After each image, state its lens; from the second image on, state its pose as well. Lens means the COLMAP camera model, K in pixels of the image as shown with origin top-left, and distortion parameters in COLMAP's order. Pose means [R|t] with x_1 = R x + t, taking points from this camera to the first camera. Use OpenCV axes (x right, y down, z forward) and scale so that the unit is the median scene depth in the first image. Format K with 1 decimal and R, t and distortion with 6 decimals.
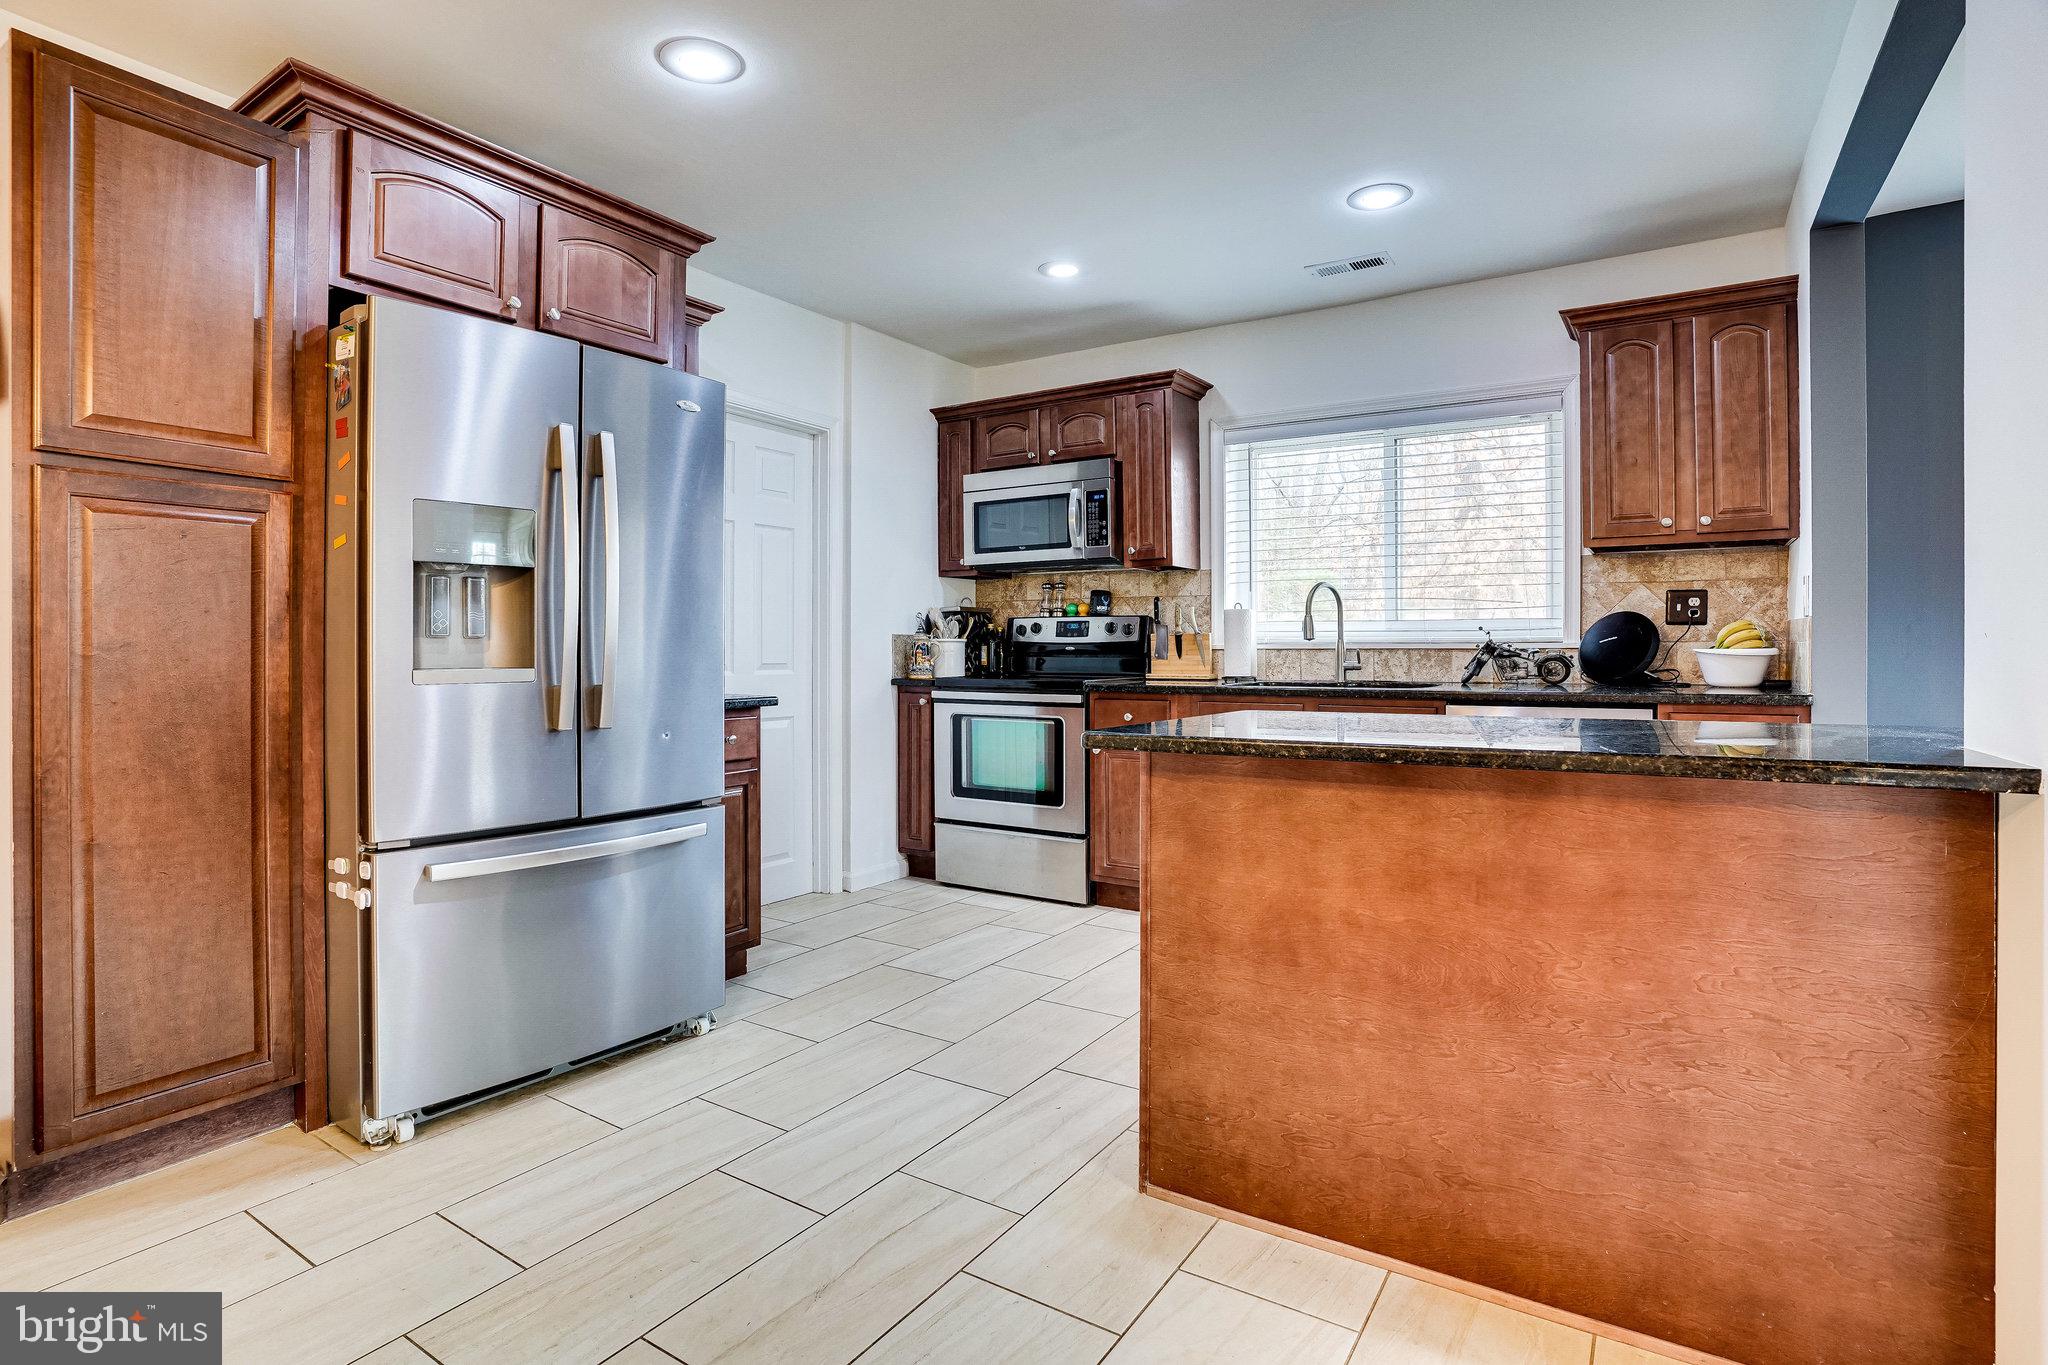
lens RADIAL K [[995.1, 0, 1029.7], [0, 995.1, 658.8], [0, 0, 1]] dist [-0.058511, 0.031700]
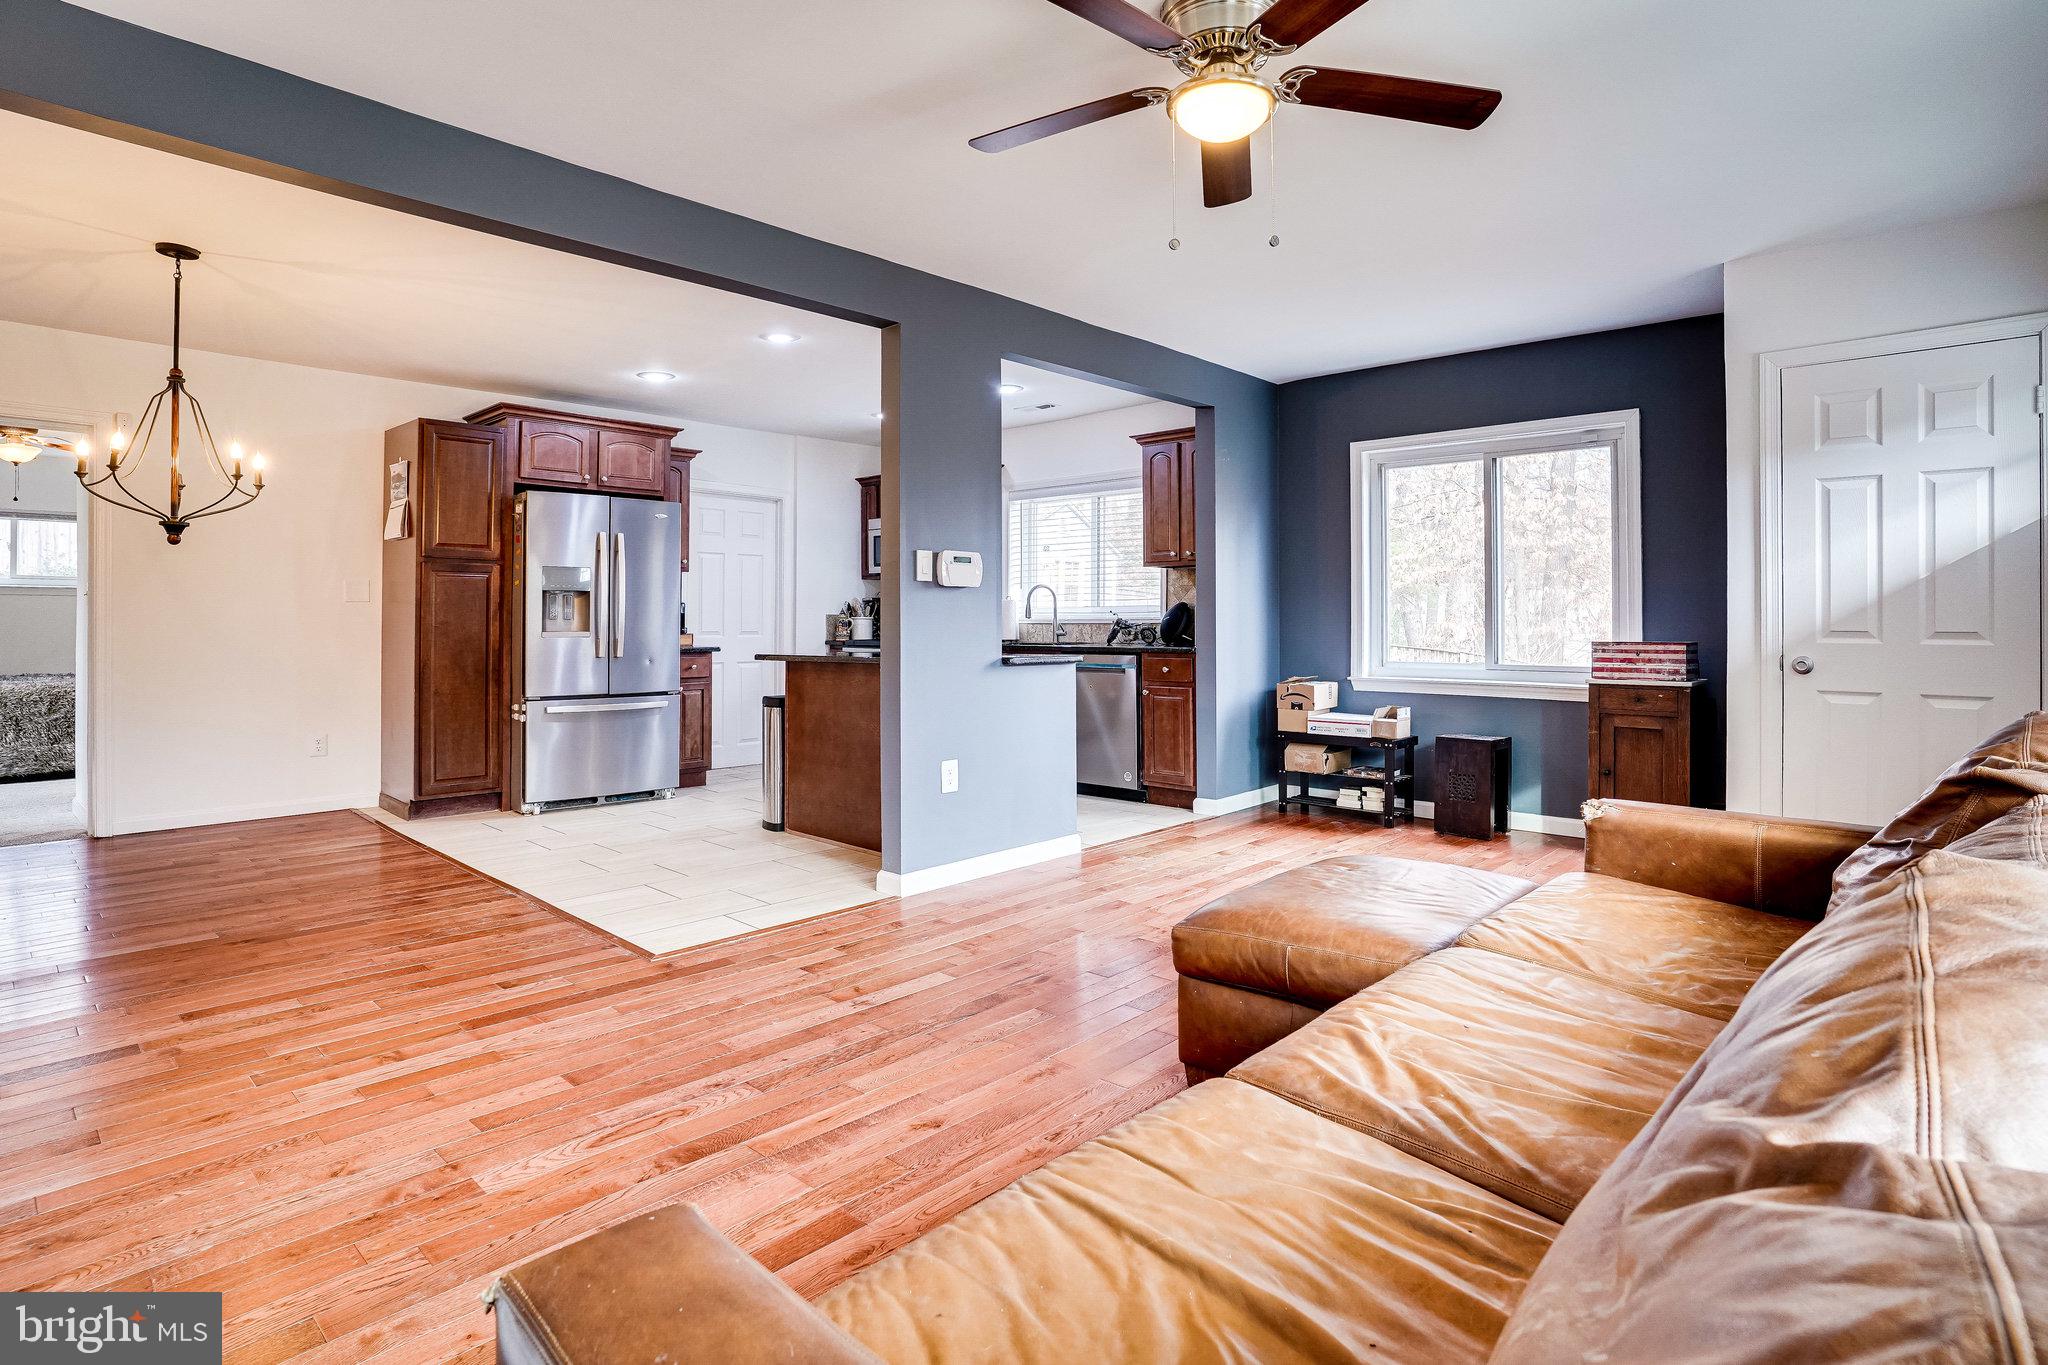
lens RADIAL K [[1033.9, 0, 1022.1], [0, 1033.9, 617.2], [0, 0, 1]] dist [-0.000675, -0.000152]
pose [[0.981035, -0.000550, -0.193832, 1.026378], [-0.002162, 0.999903, -0.013779, 0.006389], [0.193820, 0.013936, 0.980938, -1.290243]]
